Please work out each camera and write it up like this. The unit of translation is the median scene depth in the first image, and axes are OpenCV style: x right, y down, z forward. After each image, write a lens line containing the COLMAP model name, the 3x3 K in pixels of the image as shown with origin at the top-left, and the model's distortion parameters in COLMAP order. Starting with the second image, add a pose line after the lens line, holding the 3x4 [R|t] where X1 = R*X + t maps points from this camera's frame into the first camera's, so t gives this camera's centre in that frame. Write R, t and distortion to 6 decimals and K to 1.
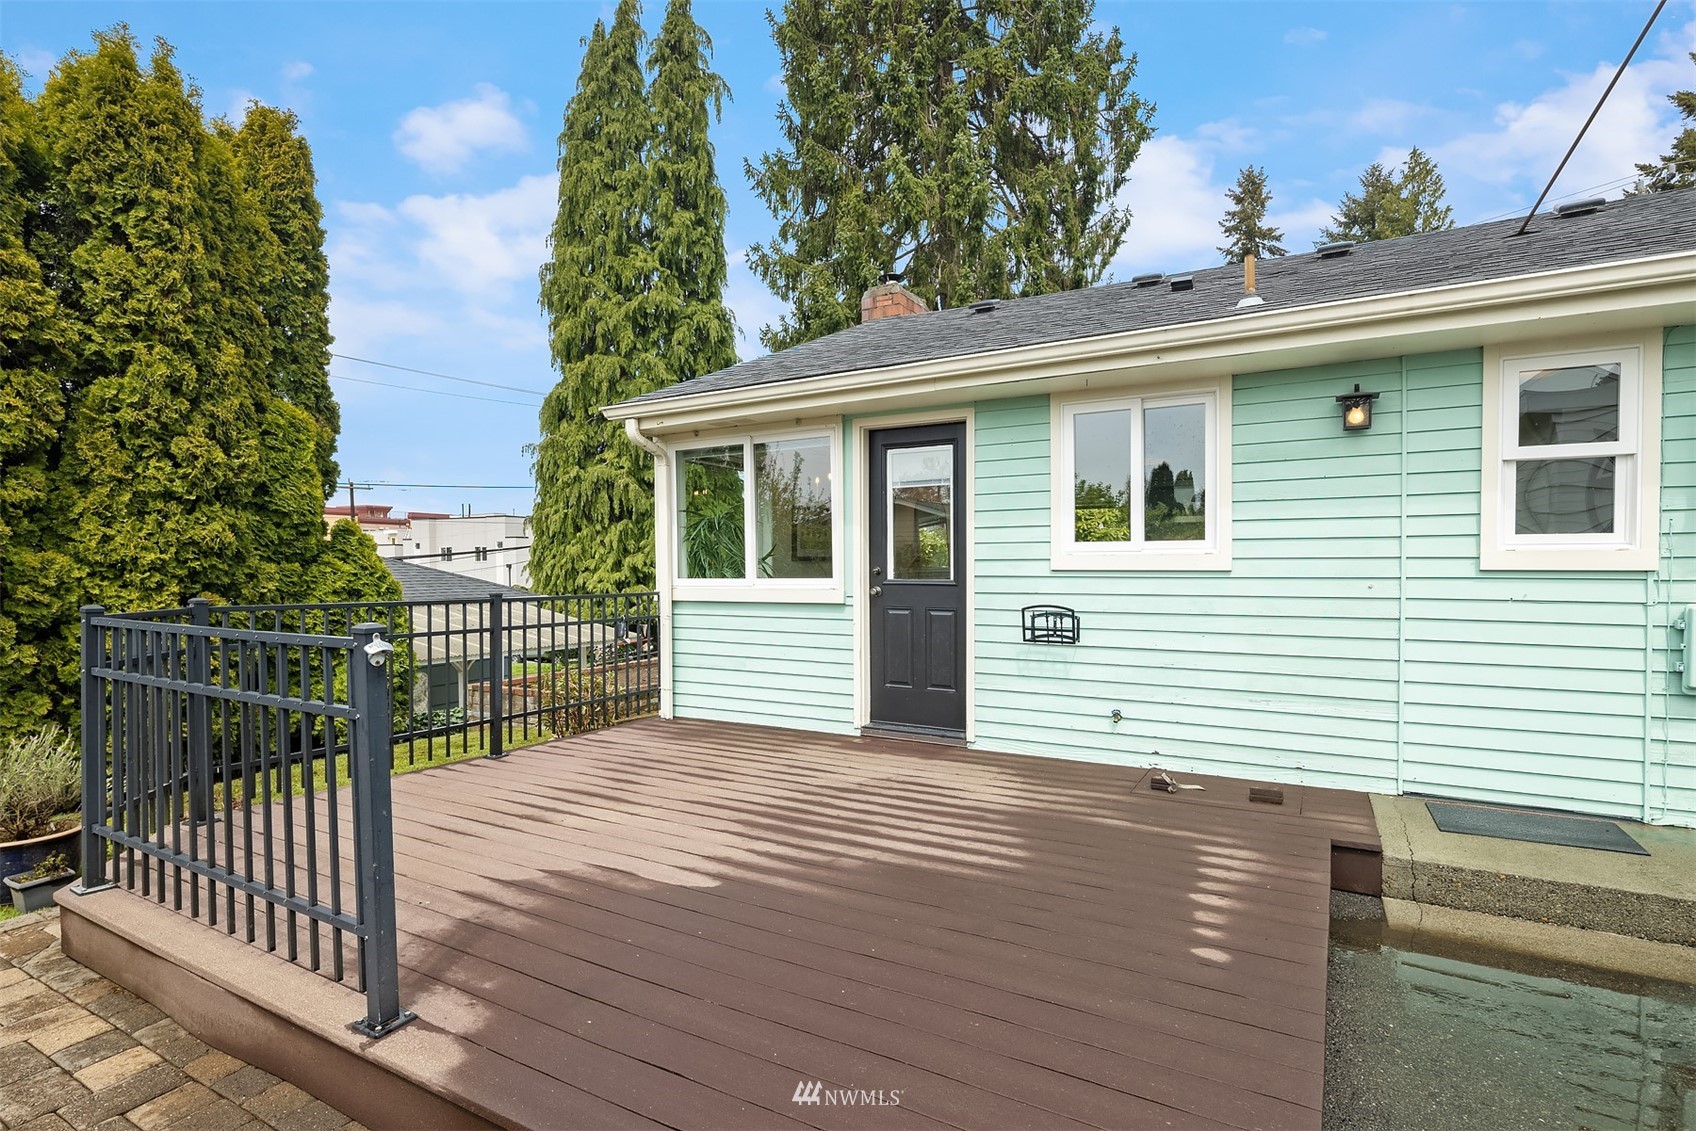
lens RADIAL K [[815.2, 0, 837.5], [0, 815.2, 571.4], [0, 0, 1]] dist [0.002499, -0.001660]
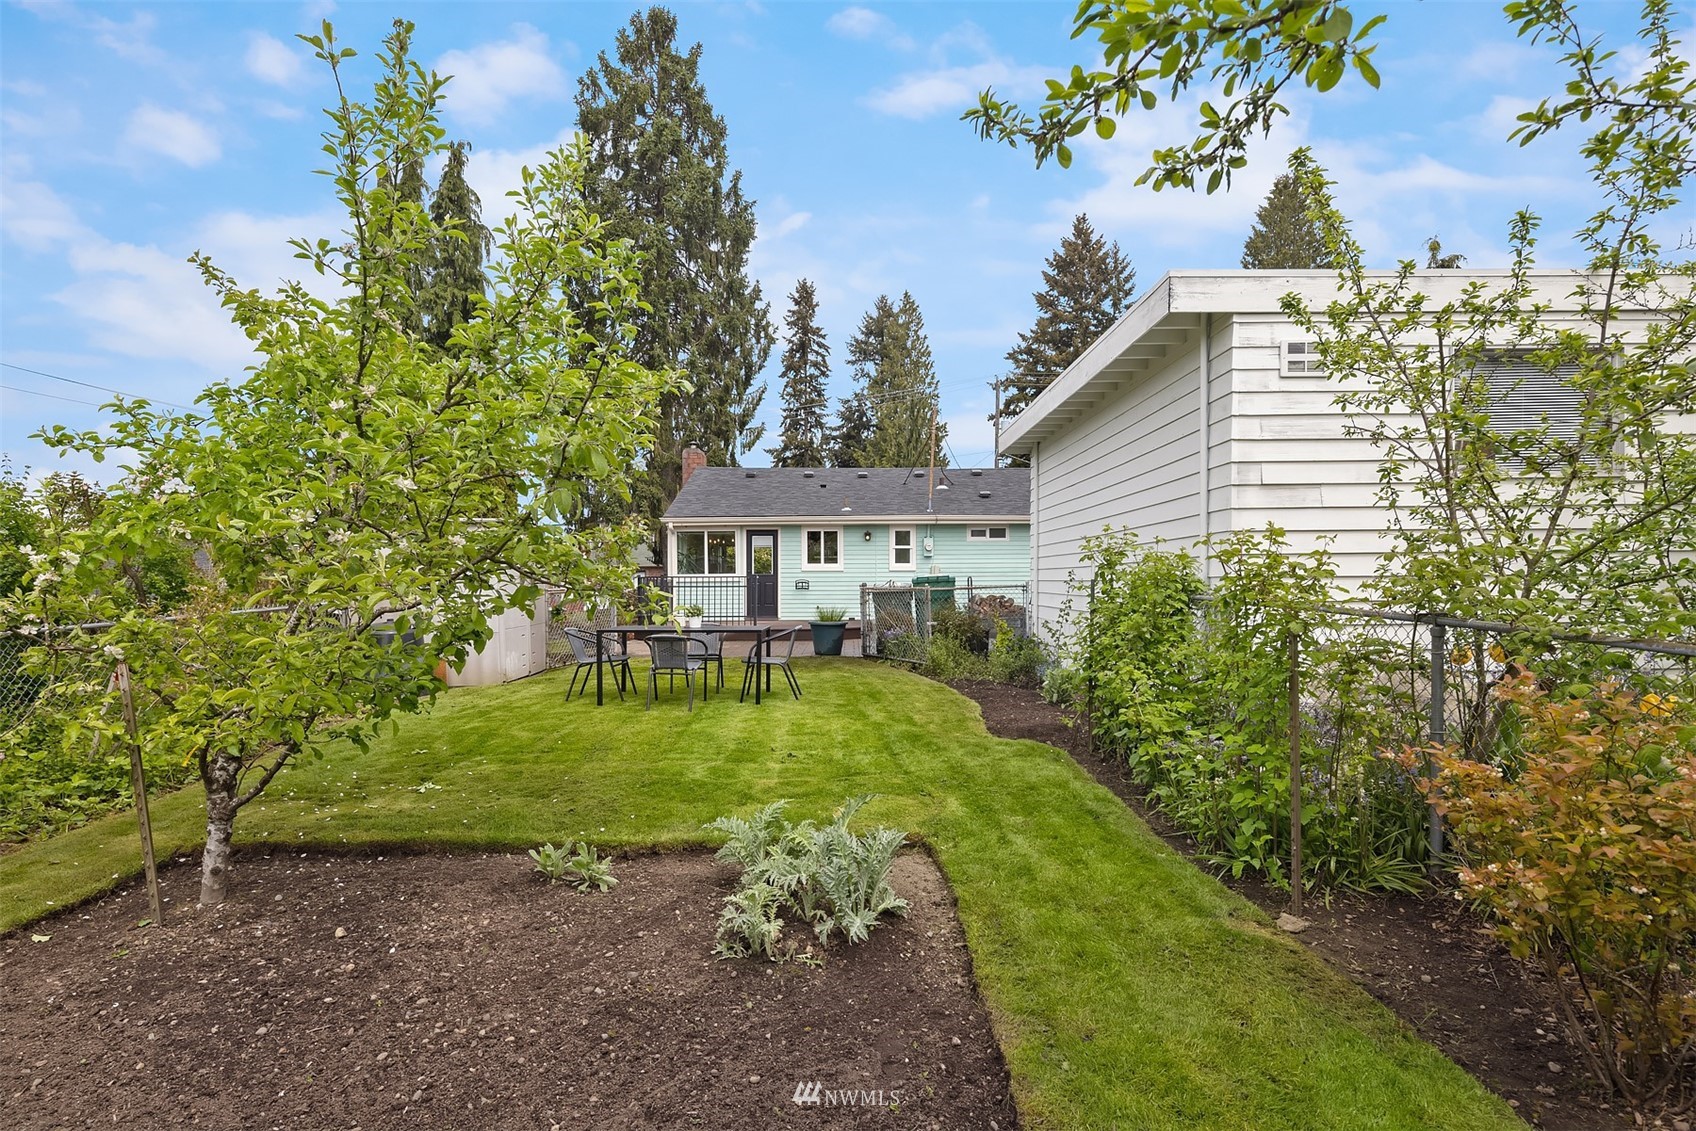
lens RADIAL K [[815.2, 0, 847.7], [0, 815.2, 571.2], [0, 0, 1]] dist [0.002499, -0.001660]
pose [[0.861318, 0.007001, 0.508018, -0.133181], [0.003768, 0.999790, -0.020166, 0.006941], [-0.508052, 0.019284, 0.861110, -0.215273]]
